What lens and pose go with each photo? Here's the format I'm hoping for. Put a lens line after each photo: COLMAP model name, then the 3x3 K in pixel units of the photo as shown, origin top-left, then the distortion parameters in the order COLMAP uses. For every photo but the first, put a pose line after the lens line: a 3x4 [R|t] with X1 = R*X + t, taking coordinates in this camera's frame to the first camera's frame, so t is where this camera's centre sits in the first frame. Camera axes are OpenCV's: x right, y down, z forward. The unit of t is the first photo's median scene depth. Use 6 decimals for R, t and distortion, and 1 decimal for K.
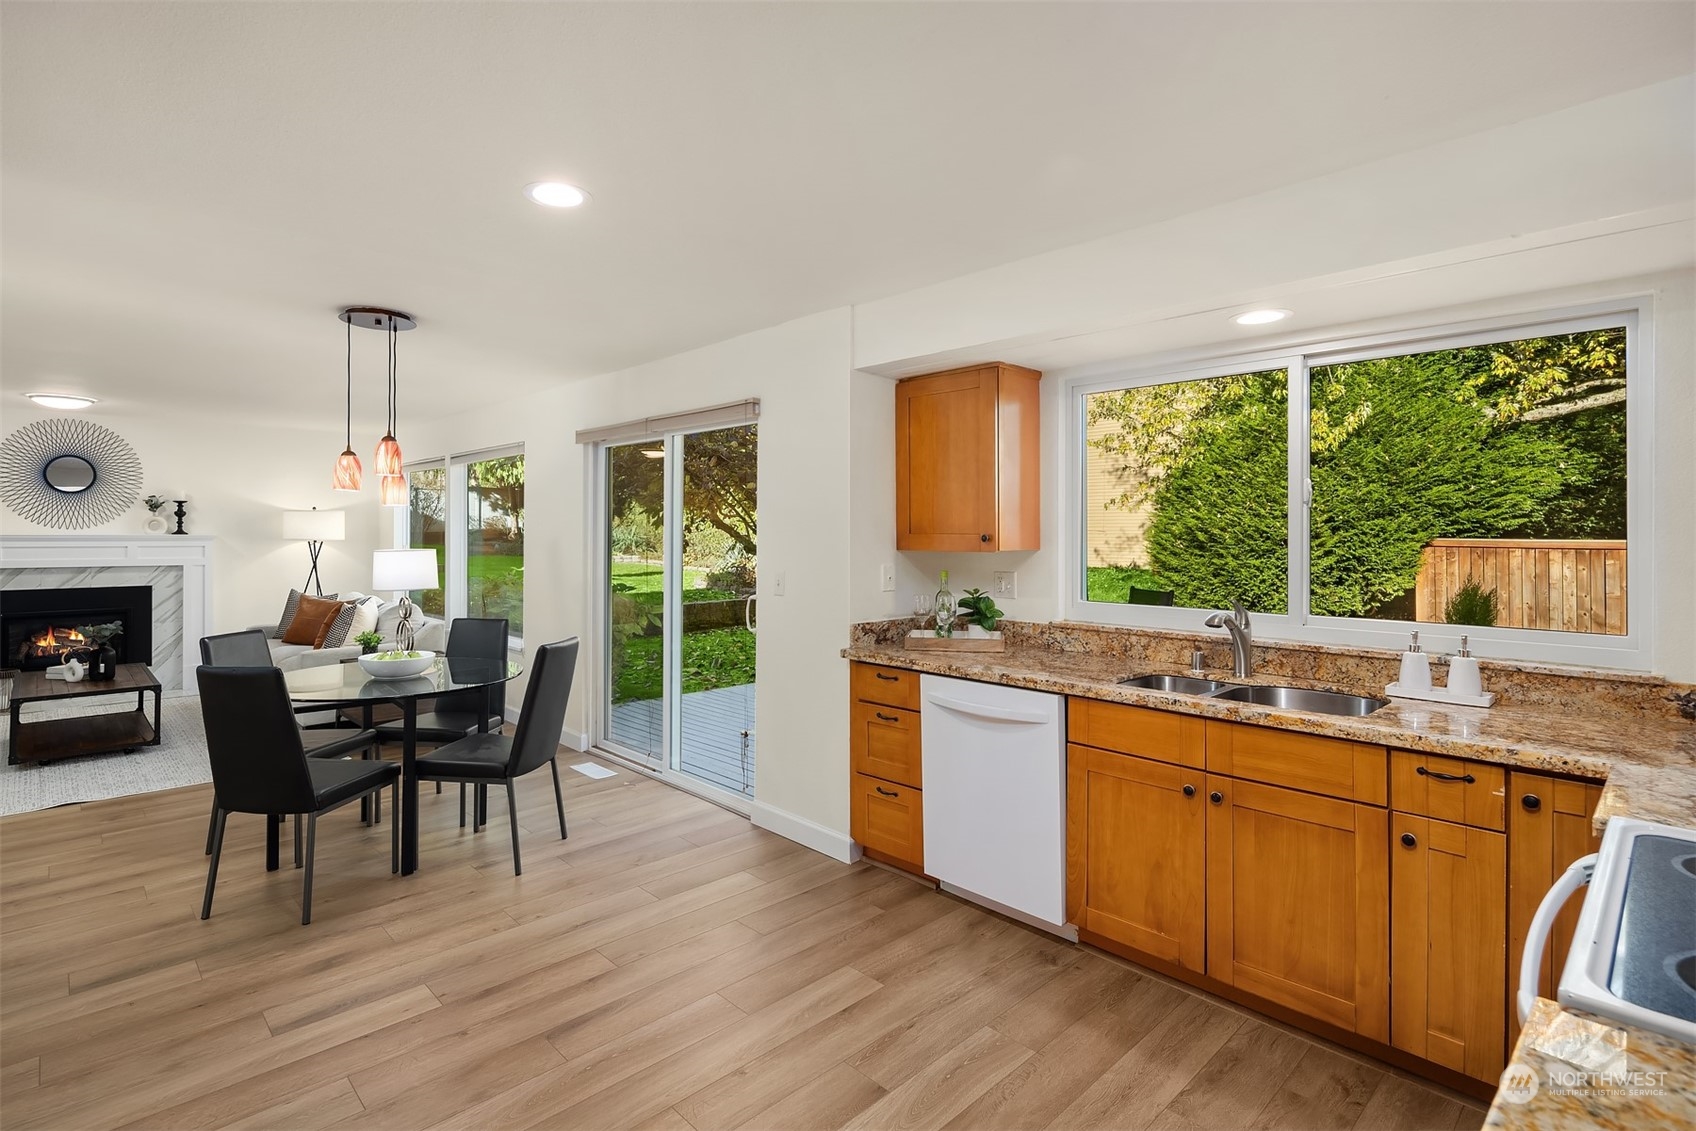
lens RADIAL K [[823.7, 0, 856.6], [0, 823.7, 541.2], [0, 0, 1]] dist [0.001537, -0.001570]
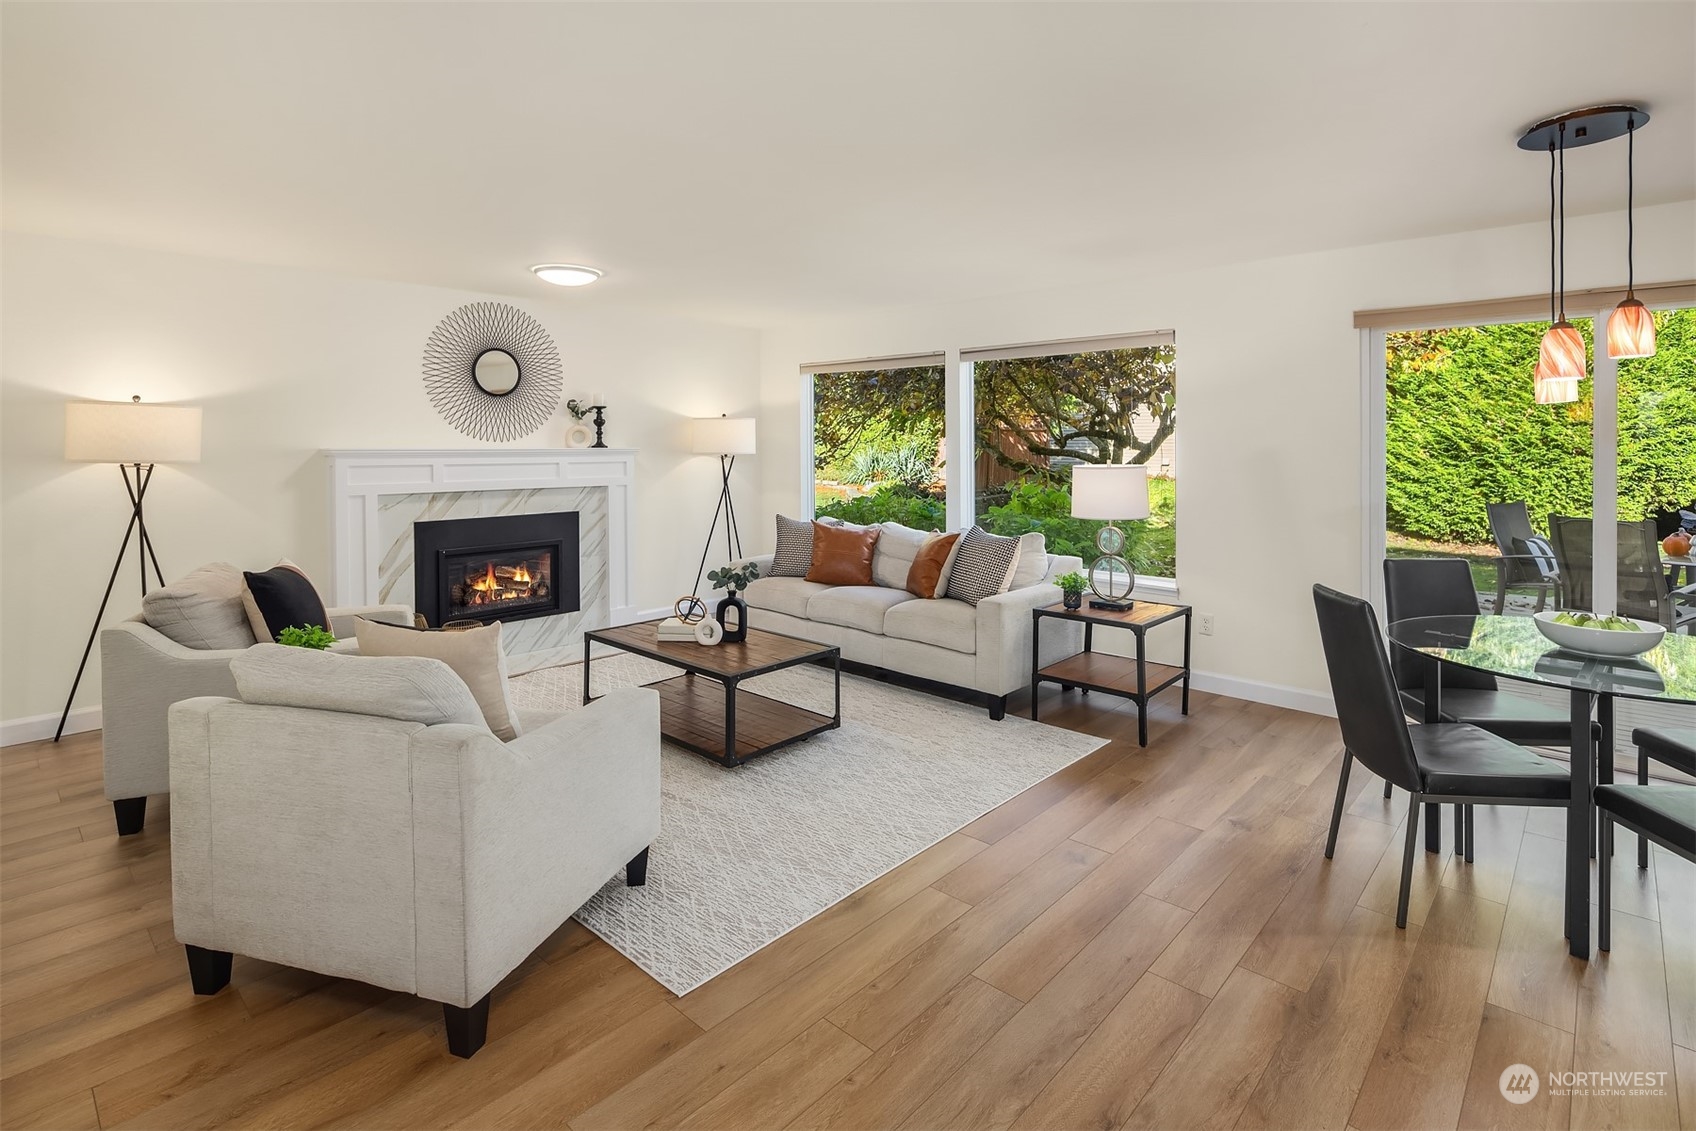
lens RADIAL K [[826.5, 0, 850.2], [0, 826.5, 443.7], [0, 0, 1]] dist [-0.001341, -0.000387]
pose [[0.998700, -0.004288, 0.050785, -0.619219], [0.004794, 0.999940, -0.009857, -0.002858], [-0.050739, 0.010088, 0.998661, 0.173847]]
